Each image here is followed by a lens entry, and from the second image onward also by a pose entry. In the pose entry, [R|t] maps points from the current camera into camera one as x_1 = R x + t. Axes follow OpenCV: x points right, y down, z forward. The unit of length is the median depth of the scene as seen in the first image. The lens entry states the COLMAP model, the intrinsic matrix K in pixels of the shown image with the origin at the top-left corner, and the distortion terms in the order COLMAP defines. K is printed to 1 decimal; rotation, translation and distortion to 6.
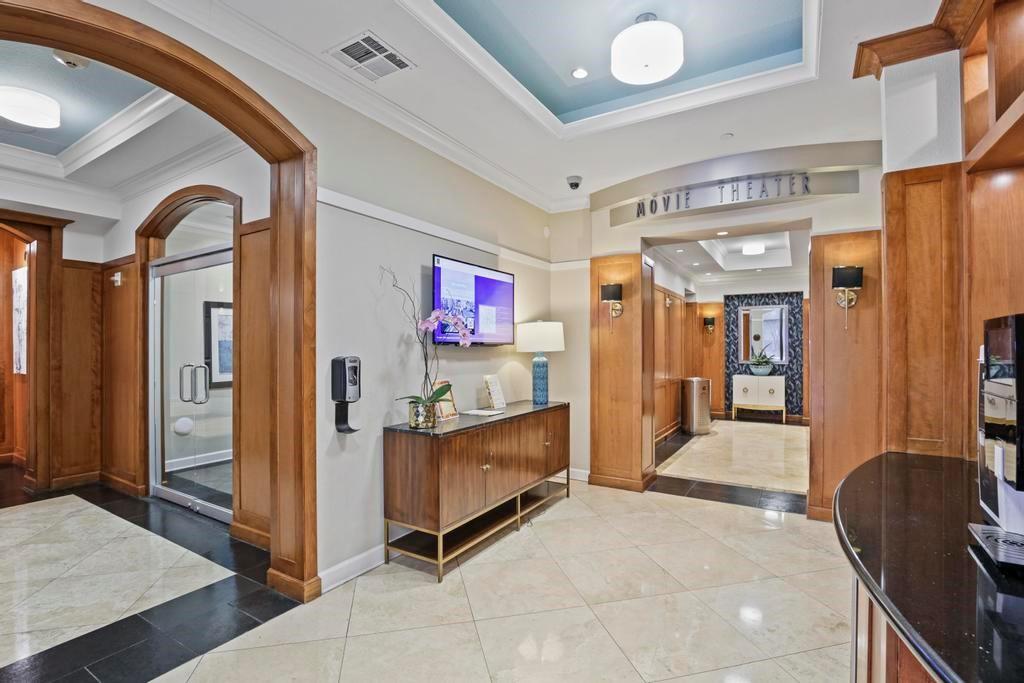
lens RADIAL K [[479.1, 0, 513.2], [0, 479.1, 345.9], [0, 0, 1]] dist [-0.015801, -0.000264]
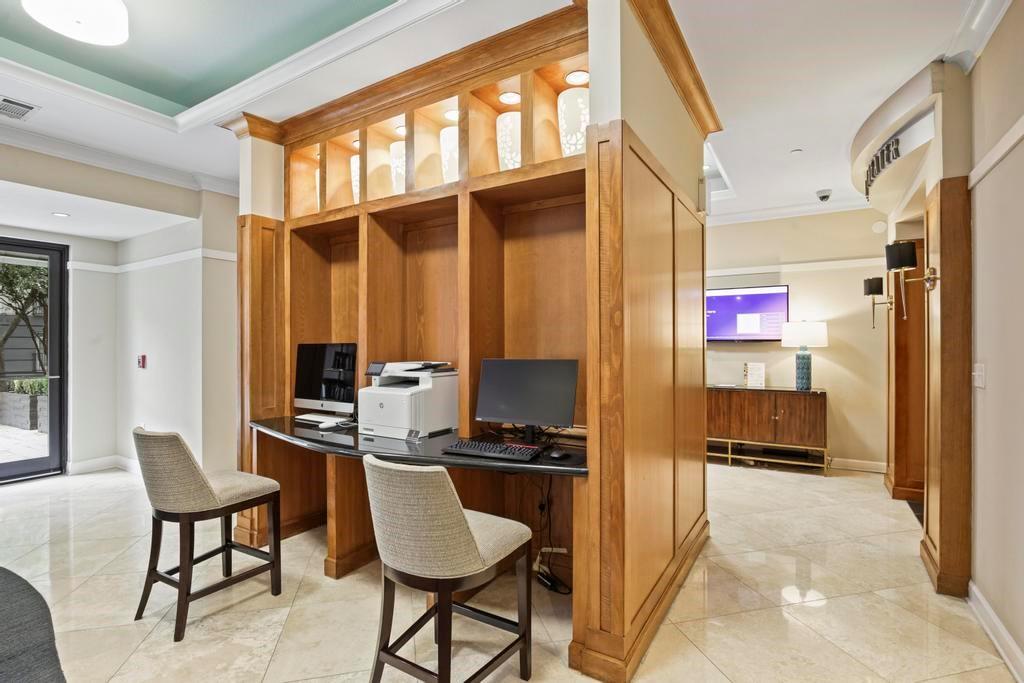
lens RADIAL K [[479.1, 0, 513.2], [0, 479.1, 345.9], [0, 0, 1]] dist [-0.015801, -0.000264]
pose [[0.000317, 0.001398, -0.999999, 1.364167], [0.005332, 0.999985, 0.001399, 0.005726], [0.999986, -0.005332, 0.000309, 0.298959]]
